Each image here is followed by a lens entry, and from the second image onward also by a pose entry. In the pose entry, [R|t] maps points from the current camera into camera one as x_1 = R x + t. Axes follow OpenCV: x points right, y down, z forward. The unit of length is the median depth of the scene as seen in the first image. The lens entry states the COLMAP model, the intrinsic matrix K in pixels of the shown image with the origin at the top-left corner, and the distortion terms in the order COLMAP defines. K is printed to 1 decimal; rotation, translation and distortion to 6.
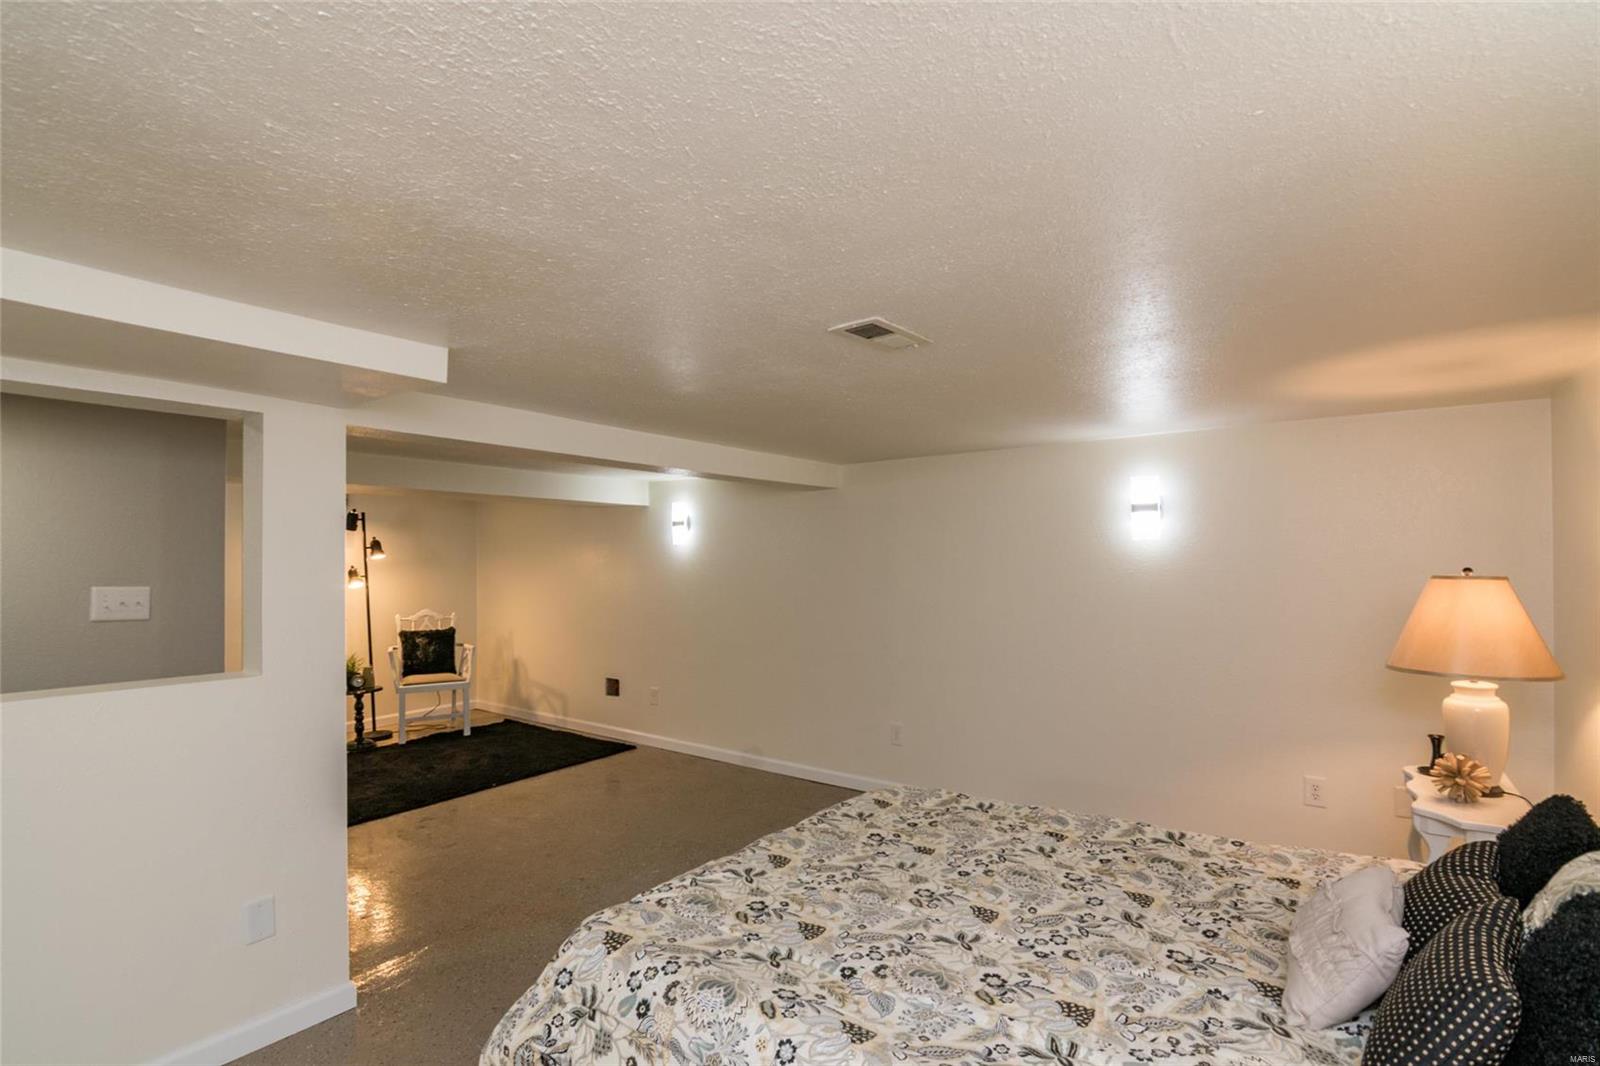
lens RADIAL K [[786.1, 0, 794.2], [0, 786.1, 548.9], [0, 0, 1]] dist [-0.004835, -0.001087]
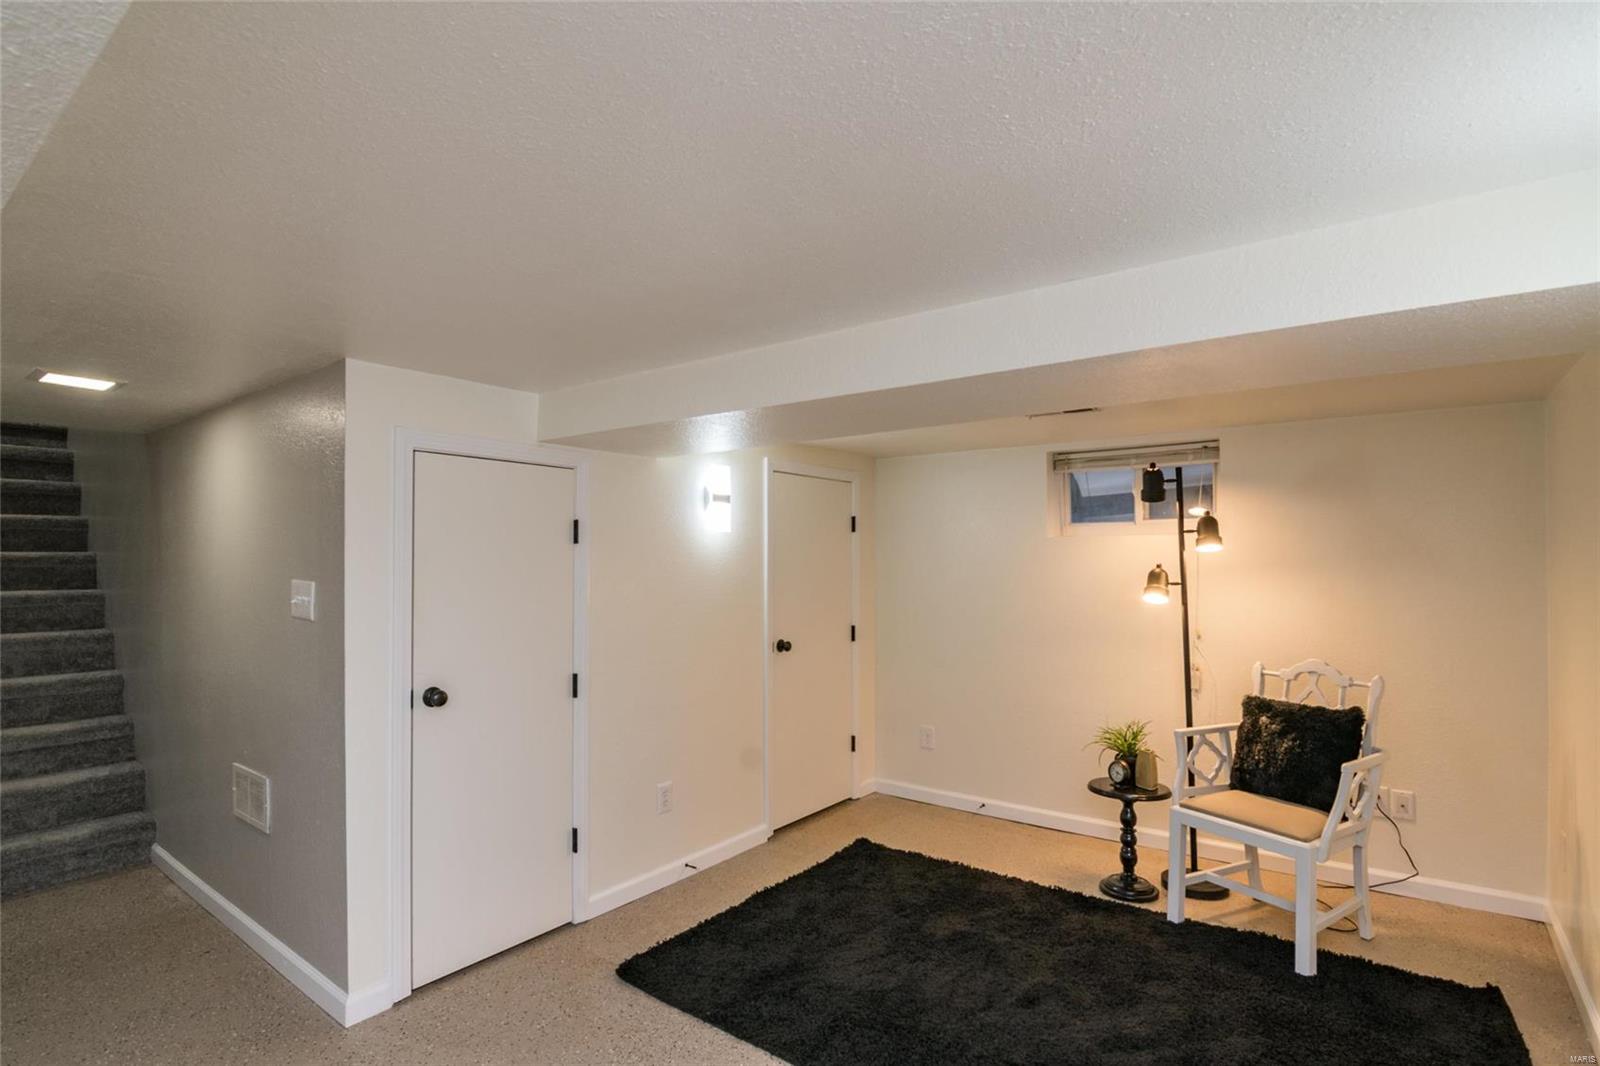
lens RADIAL K [[786.1, 0, 794.2], [0, 786.1, 548.9], [0, 0, 1]] dist [-0.004835, -0.001087]
pose [[0.002640, -0.007474, -0.999969, 0.000580], [0.008549, 0.999936, -0.007451, 0.012308], [0.999960, -0.008529, 0.002704, 0.728645]]
